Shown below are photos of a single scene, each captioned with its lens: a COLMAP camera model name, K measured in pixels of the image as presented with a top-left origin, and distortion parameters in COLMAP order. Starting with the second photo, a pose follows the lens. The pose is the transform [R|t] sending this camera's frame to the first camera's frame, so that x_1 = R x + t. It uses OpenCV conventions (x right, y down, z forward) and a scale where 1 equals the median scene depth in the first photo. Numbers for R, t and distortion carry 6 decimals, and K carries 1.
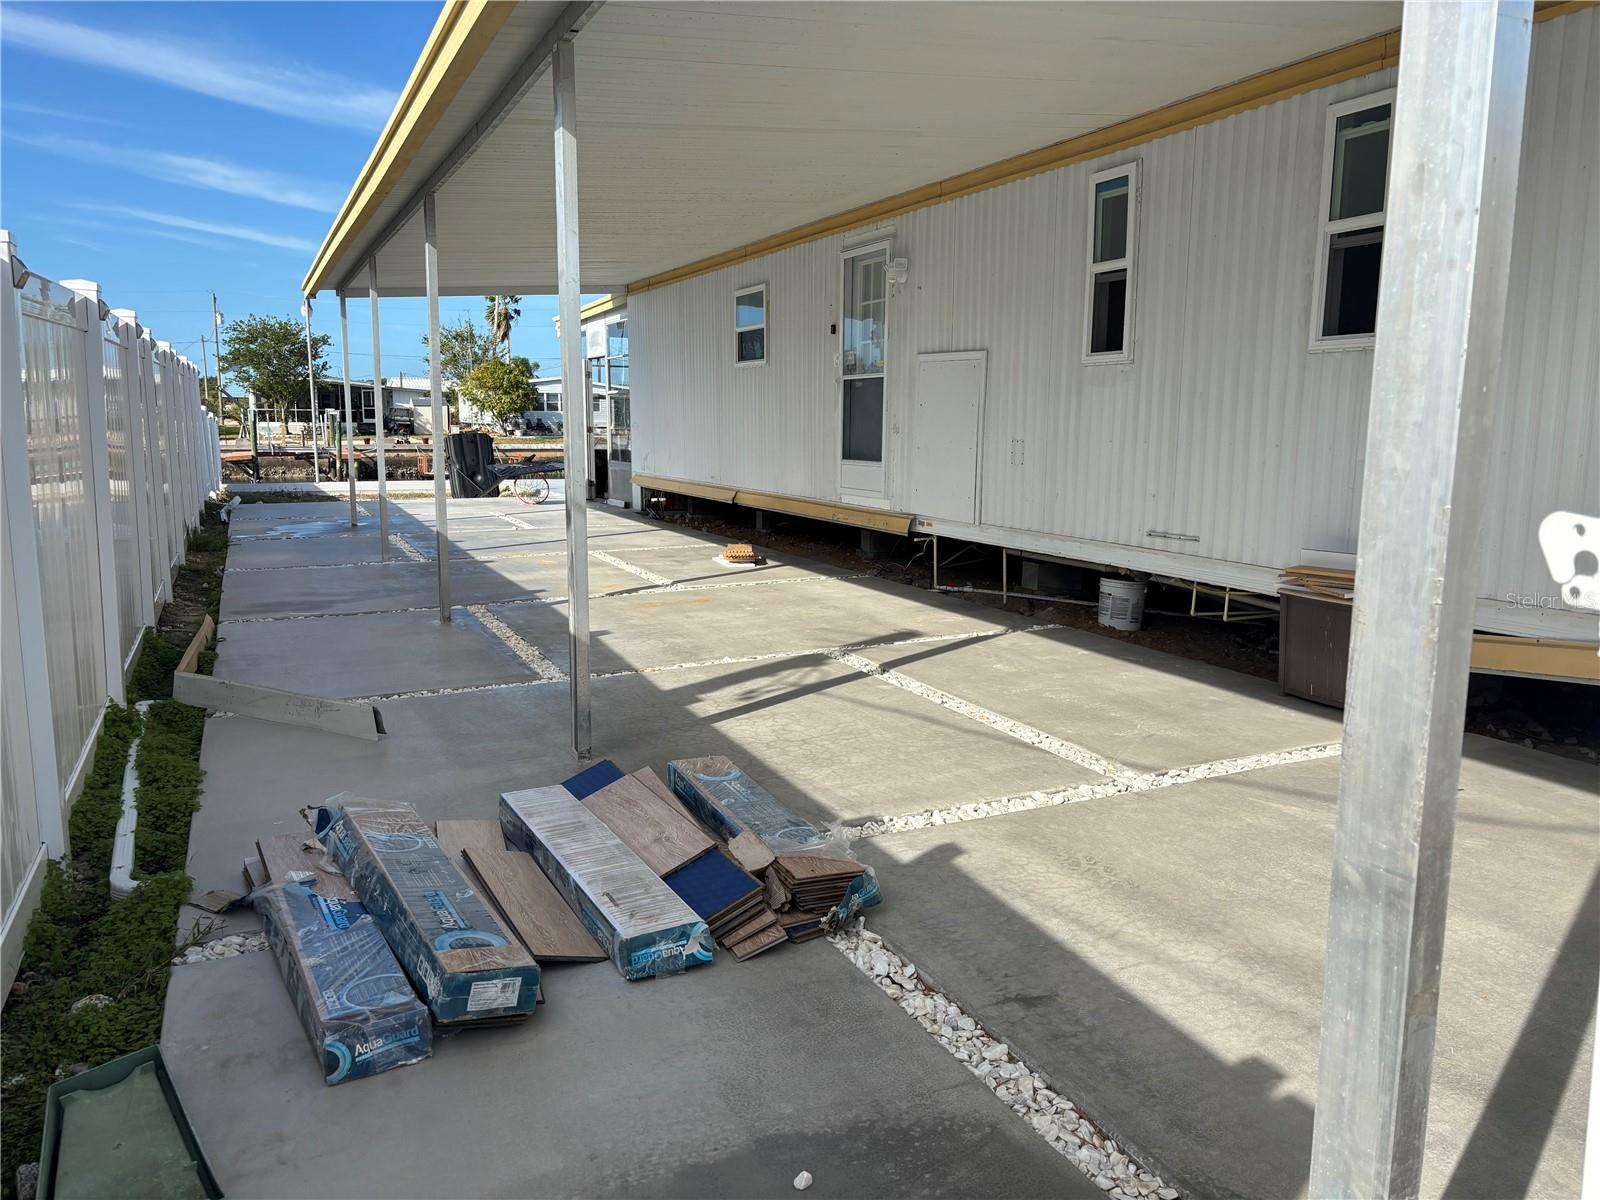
lens RADIAL K [[1199.8, 0, 799.7], [0, 1199.8, 606.4], [0, 0, 1]] dist [0.036144, -0.036313]
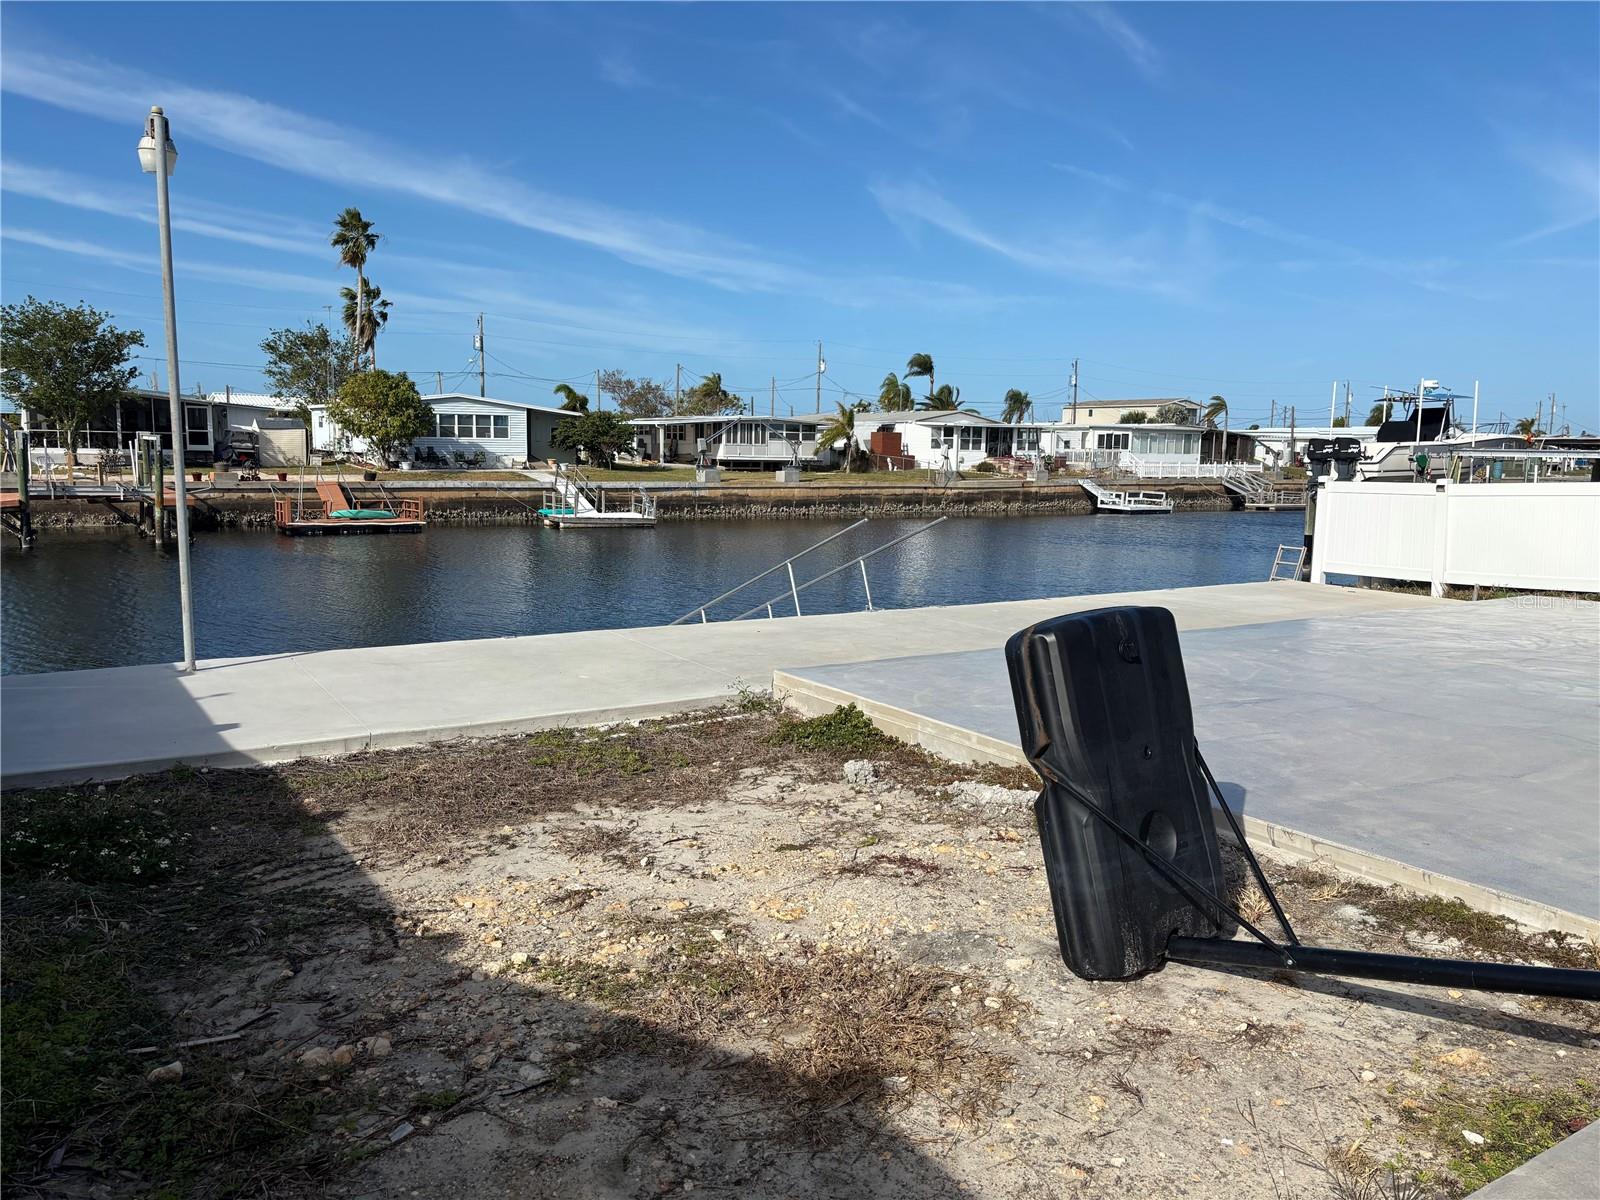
lens RADIAL K [[1199.8, 0, 832.1], [0, 1199.8, 584.0], [0, 0, 1]] dist [0.036144, -0.036313]
pose [[0.987170, -0.004844, 0.159598, -0.092896], [0.011346, 0.999141, -0.039852, -0.037094], [-0.159268, 0.041152, 0.986377, 0.214547]]
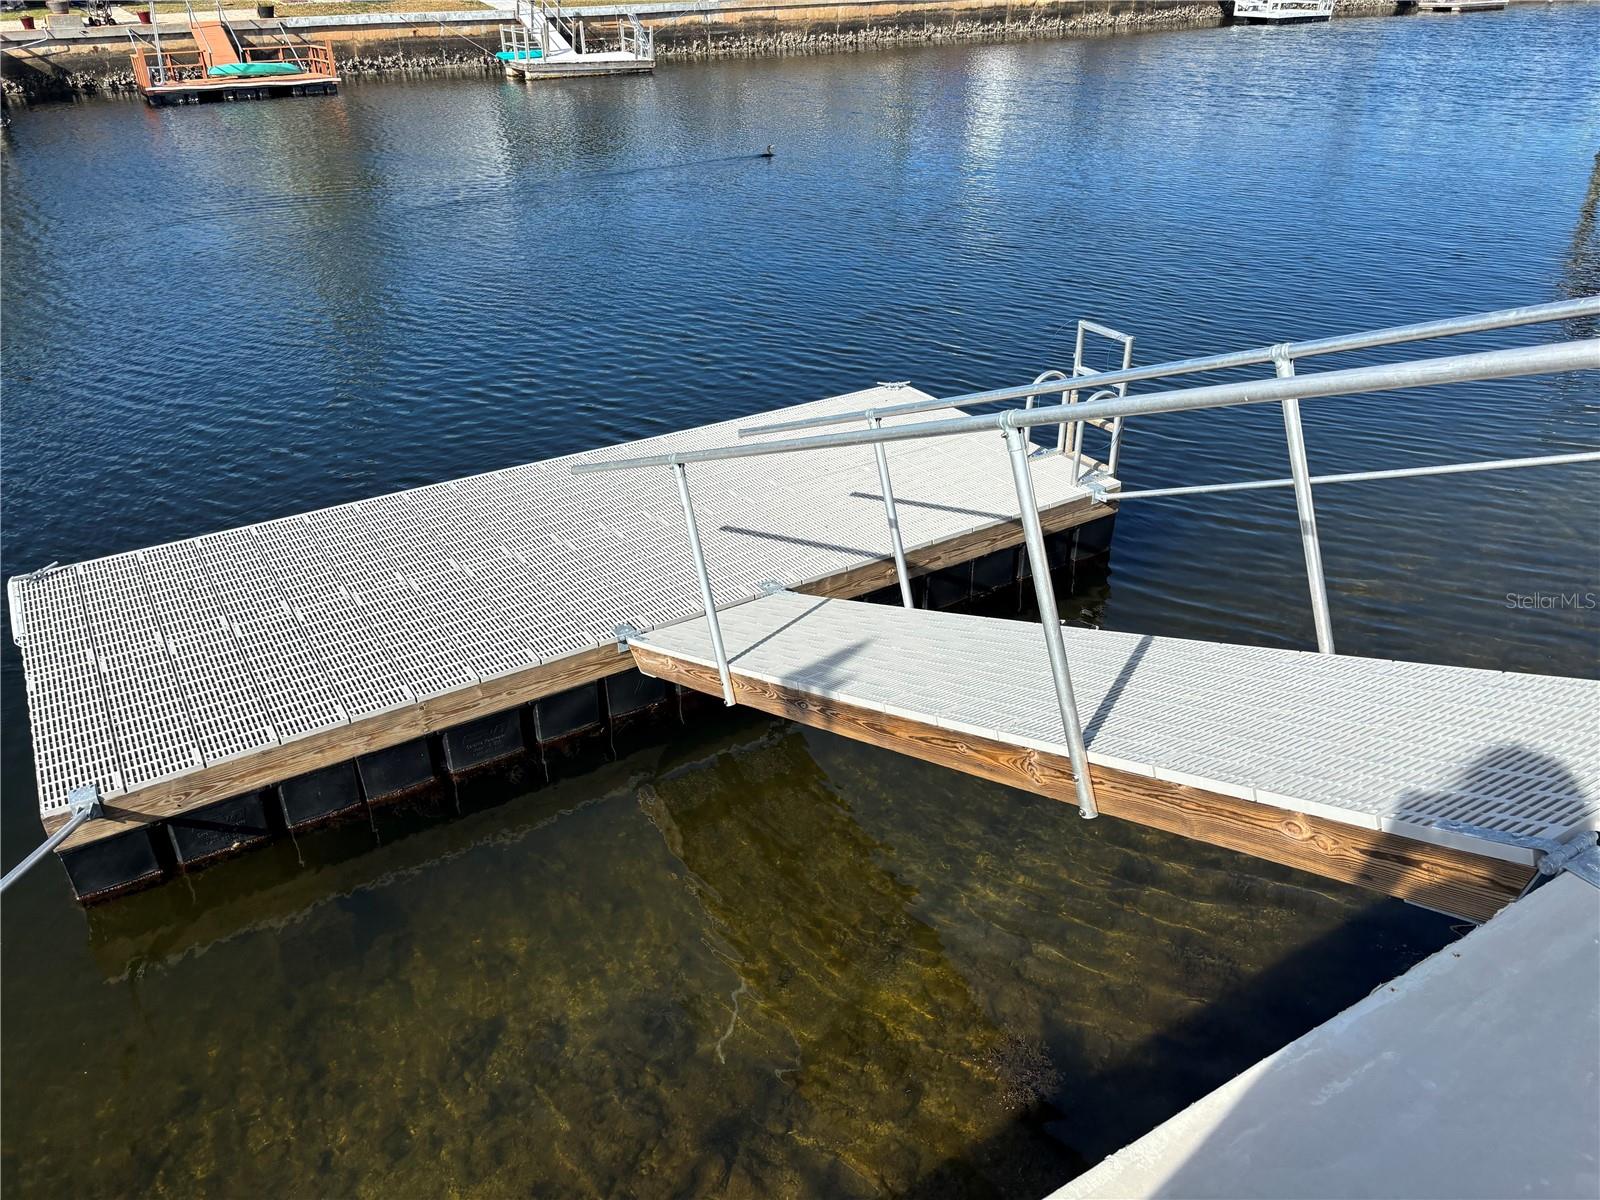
lens RADIAL K [[1199.8, 0, 800.8], [0, 1199.8, 602.3], [0, 0, 1]] dist [0.036144, -0.036313]
pose [[0.993204, -0.075566, 0.088523, -0.082891], [0.041925, 0.941795, 0.333563, -0.056277], [-0.108576, -0.327584, 0.938563, 0.357800]]
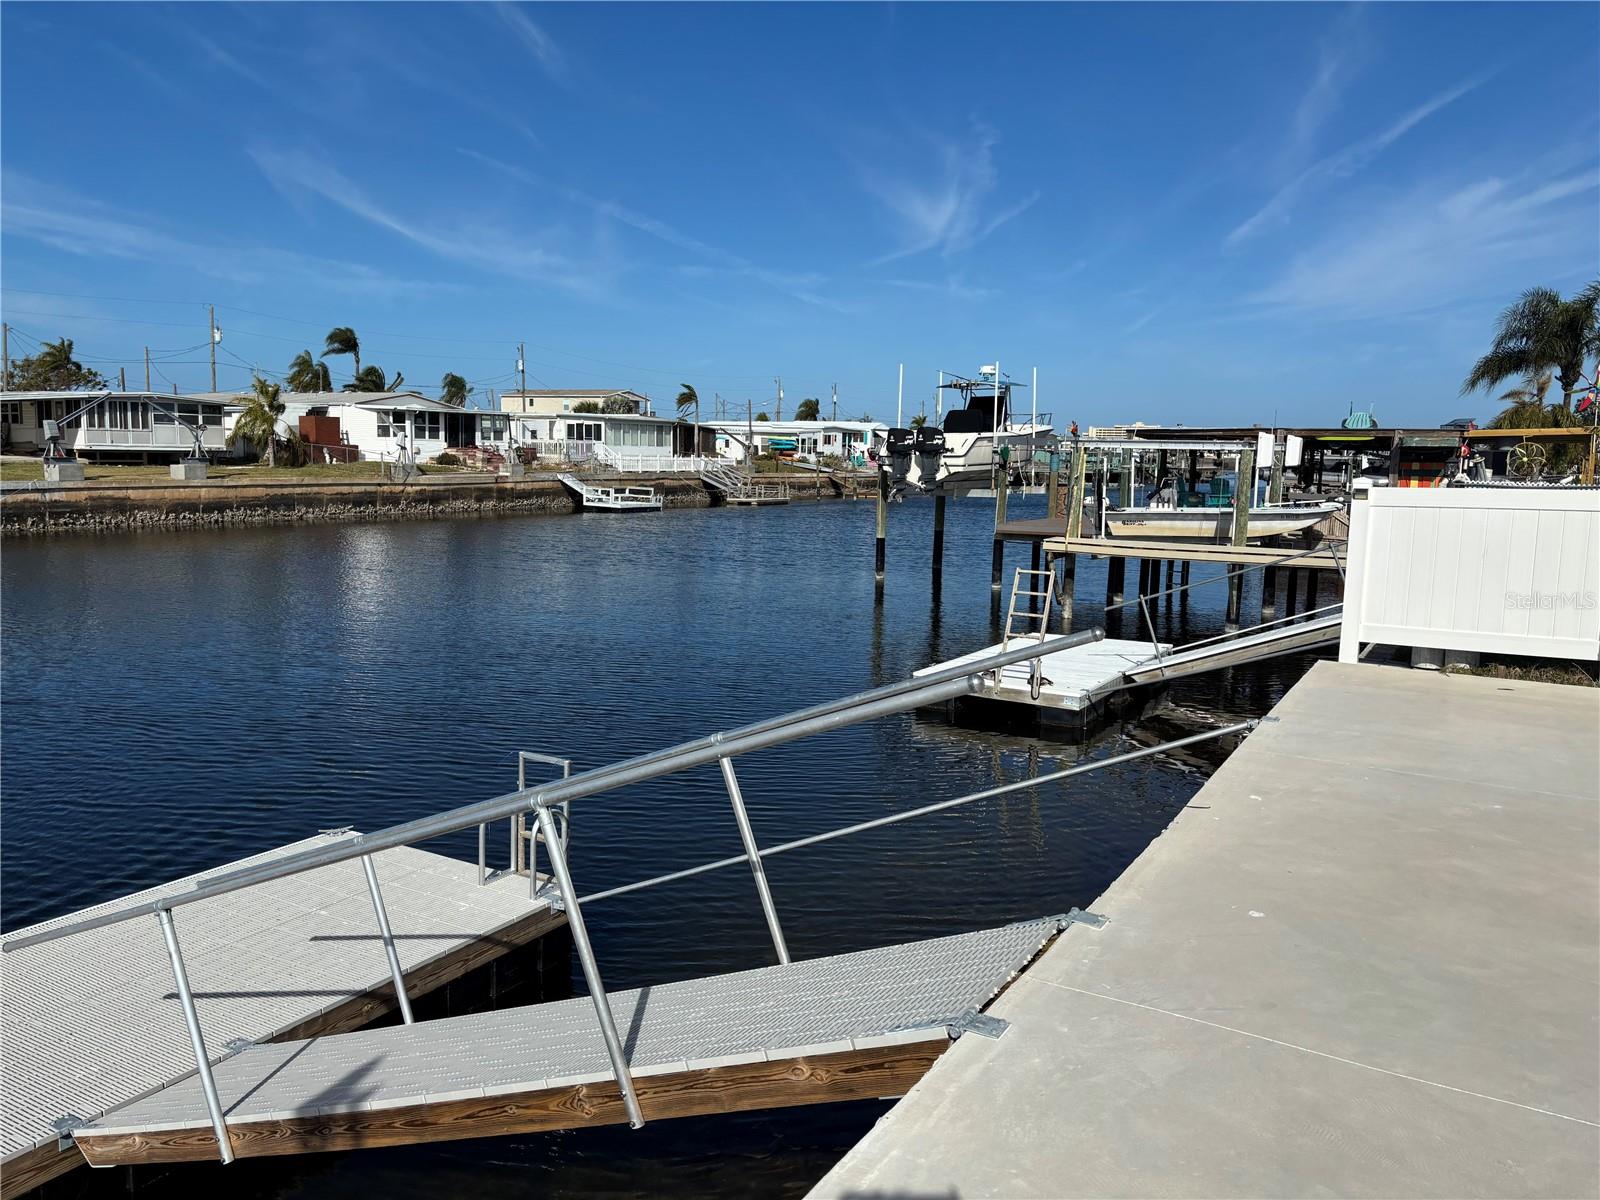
lens RADIAL K [[1199.8, 0, 814.8], [0, 1199.8, 572.7], [0, 0, 1]] dist [0.036144, -0.036313]
pose [[0.815045, -0.044651, 0.577675, -0.089929], [0.071367, 0.997171, -0.023617, -0.056064], [-0.574986, 0.060475, 0.815925, 0.349371]]
